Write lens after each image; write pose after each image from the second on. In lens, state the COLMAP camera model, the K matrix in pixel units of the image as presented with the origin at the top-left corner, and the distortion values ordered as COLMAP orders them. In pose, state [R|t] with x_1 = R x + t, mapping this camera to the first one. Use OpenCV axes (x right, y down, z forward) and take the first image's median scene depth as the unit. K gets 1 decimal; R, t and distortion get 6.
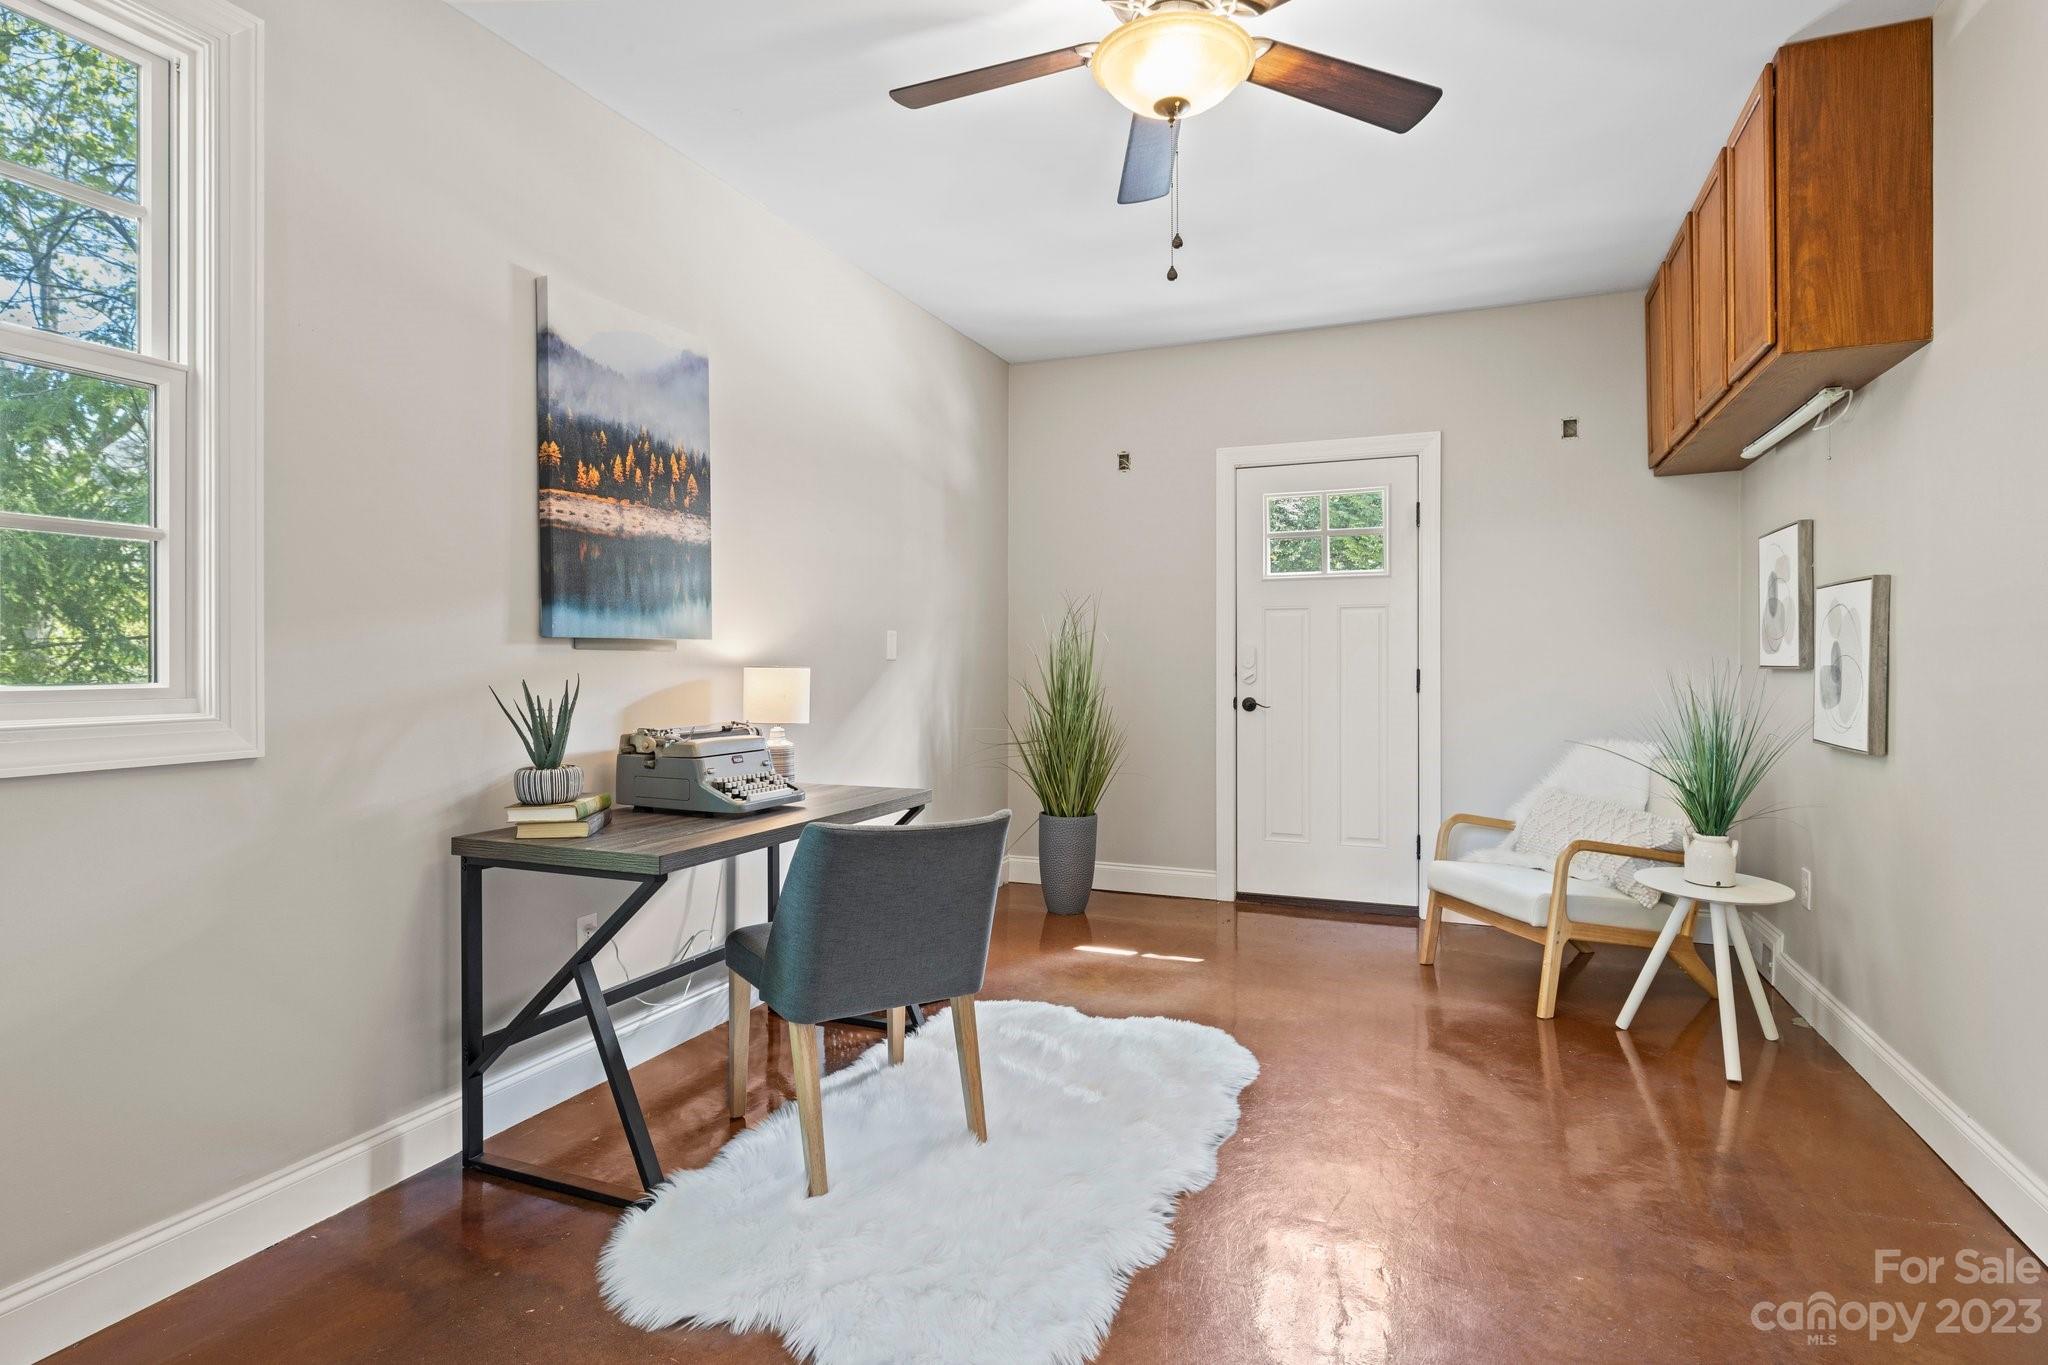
lens RADIAL K [[1055.0, 0, 1023.2], [0, 1055.0, 675.6], [0, 0, 1]] dist [-0.005666, 0.000121]
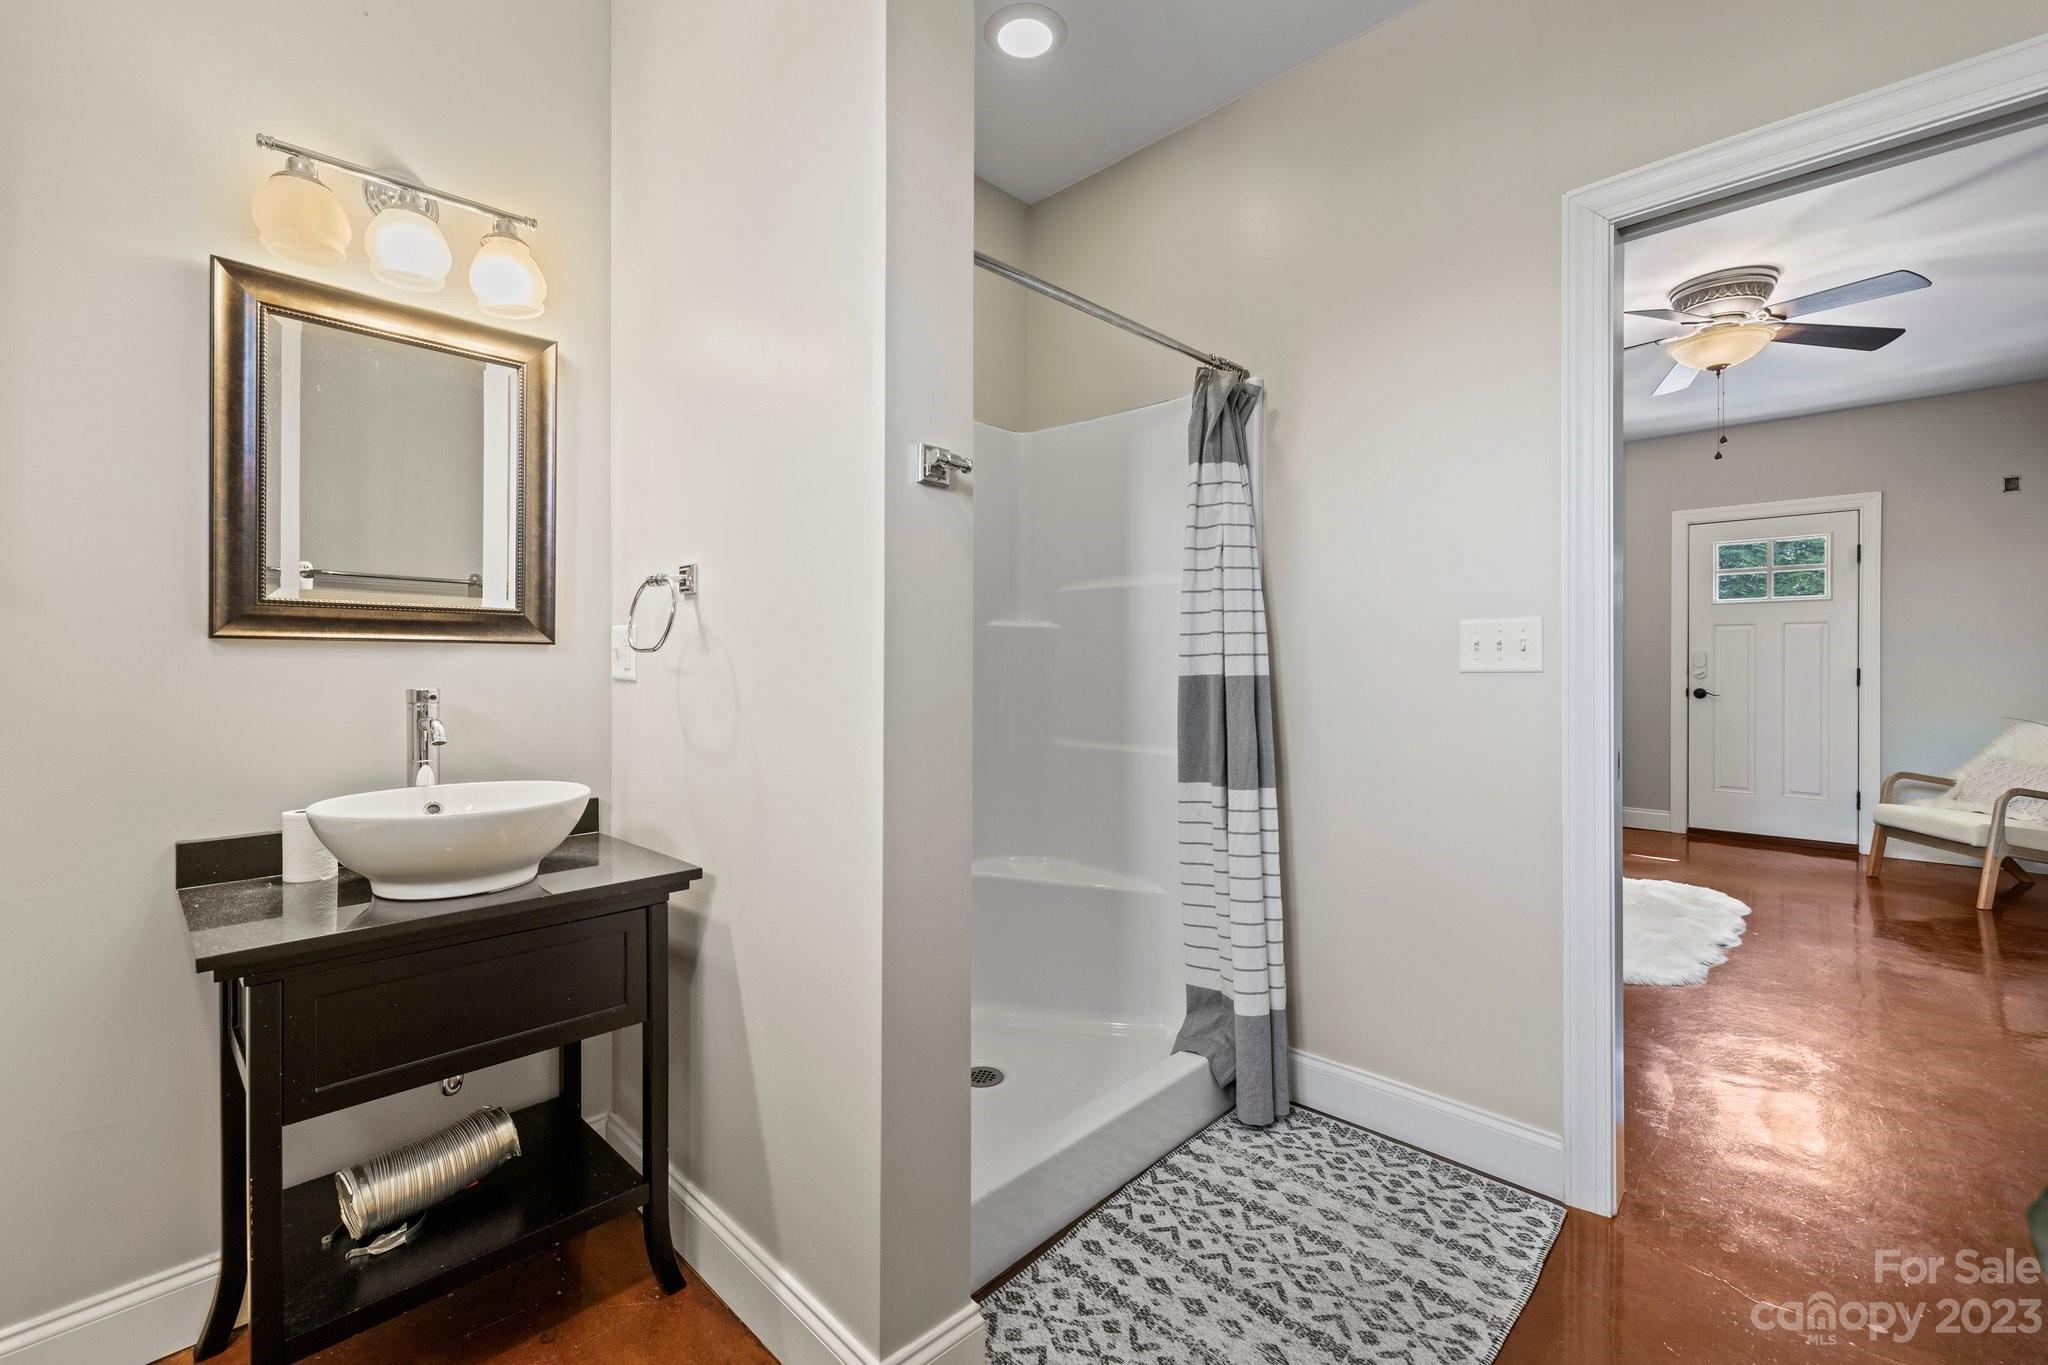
lens RADIAL K [[868.9, 0, 1023.0], [0, 868.9, 663.4], [0, 0, 1]] dist [0.005042, -0.000387]
pose [[0.930328, 0.007596, -0.366651, -0.220569], [-0.011858, 0.999886, -0.009371, 0.010178], [0.366538, 0.013066, 0.930311, -0.452011]]
